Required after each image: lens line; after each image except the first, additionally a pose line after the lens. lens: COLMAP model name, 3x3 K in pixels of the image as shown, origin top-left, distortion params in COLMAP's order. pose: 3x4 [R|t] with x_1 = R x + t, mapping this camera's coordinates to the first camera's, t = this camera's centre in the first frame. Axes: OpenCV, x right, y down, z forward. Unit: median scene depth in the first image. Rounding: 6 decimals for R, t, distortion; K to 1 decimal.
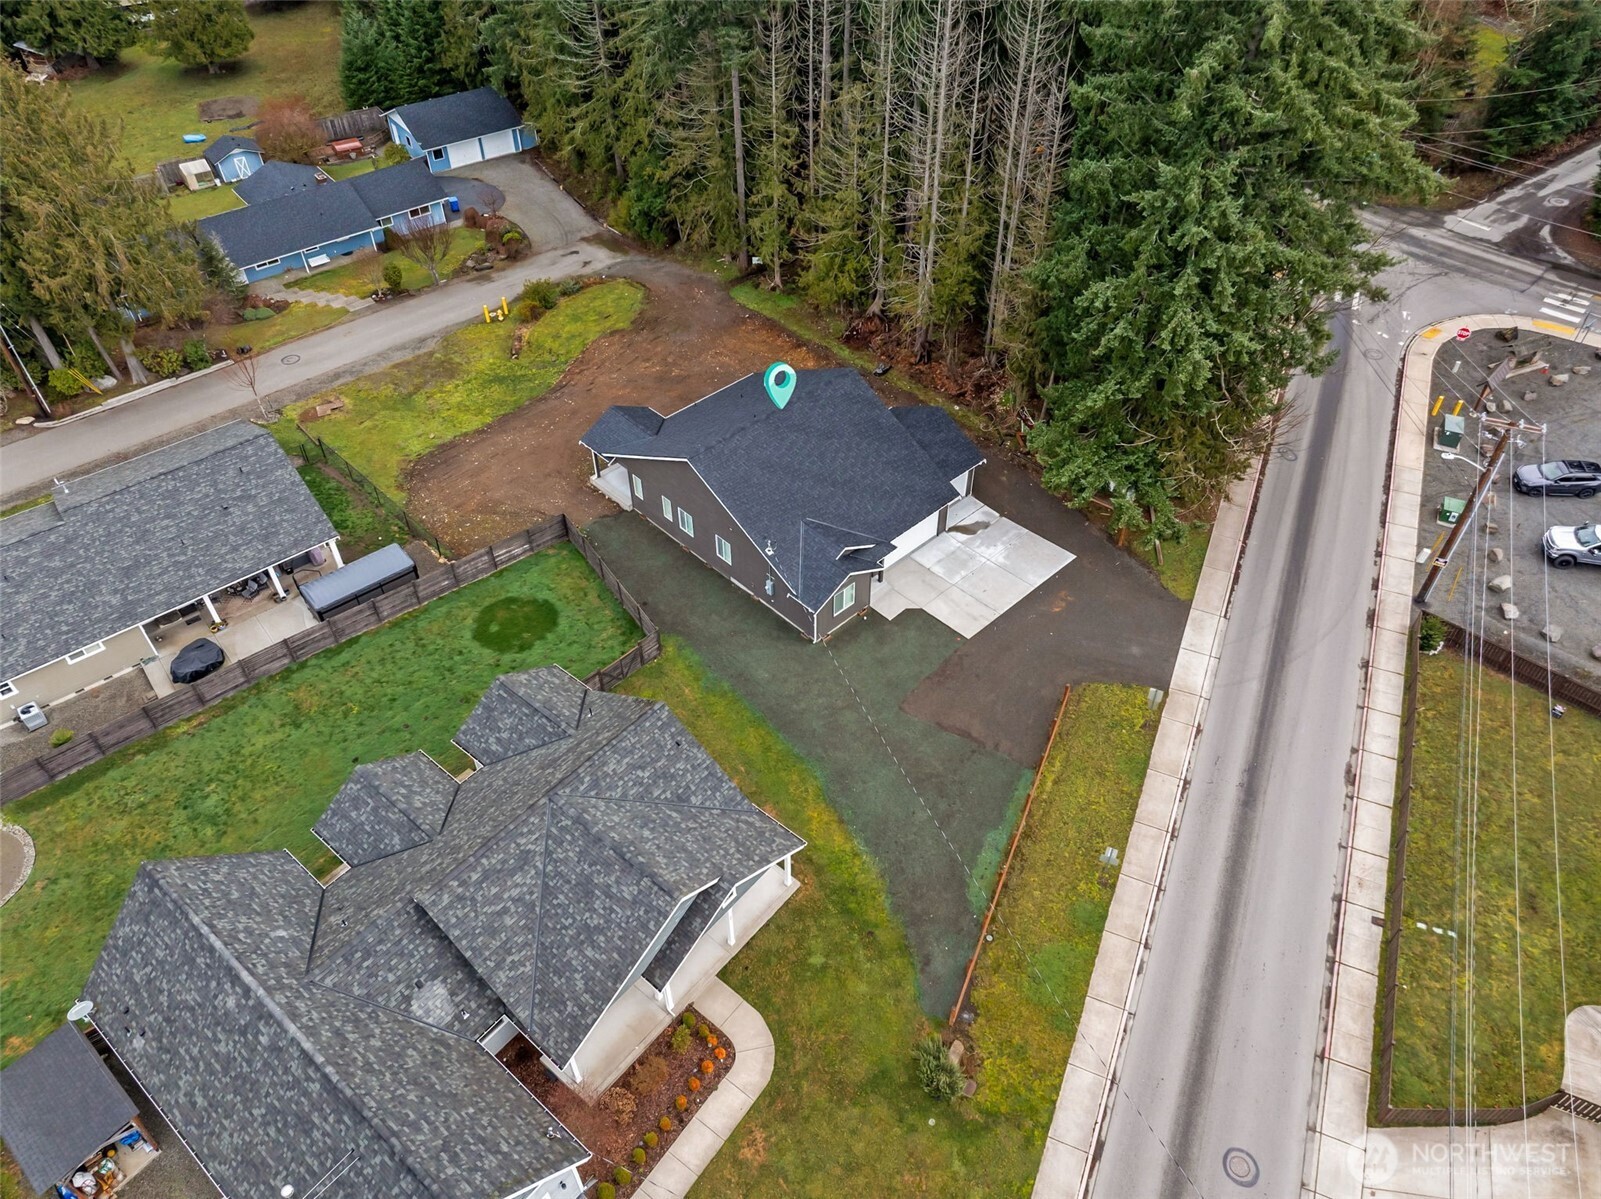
lens RADIAL K [[1120.8, 0, 805.5], [0, 1120.8, 595.4], [0, 0, 1]] dist [0.009521, 0.001014]
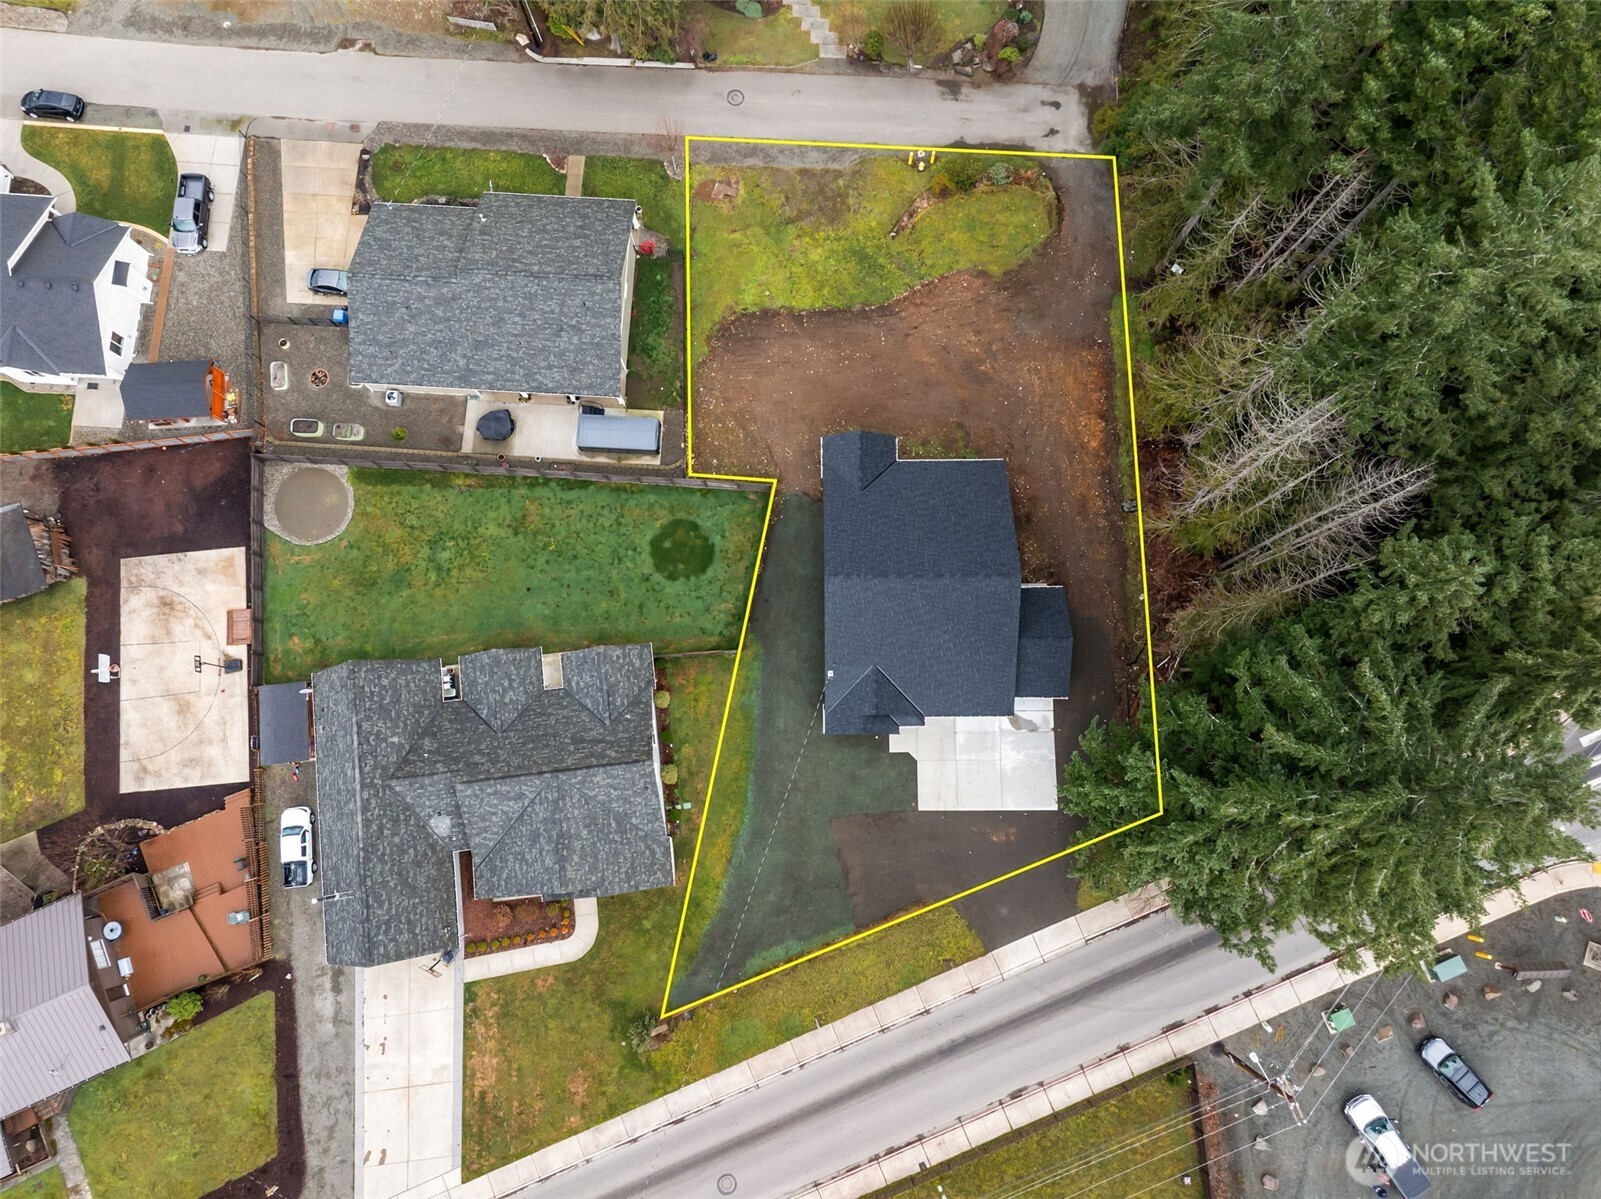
lens RADIAL K [[1120.8, 0, 805.5], [0, 1120.8, 595.4], [0, 0, 1]] dist [0.009521, 0.001014]
pose [[0.727556, 0.677838, -0.105824, 0.015751], [-0.472279, 0.606741, 0.639389, -0.676016], [0.497610, -0.415213, 0.761566, 0.045495]]
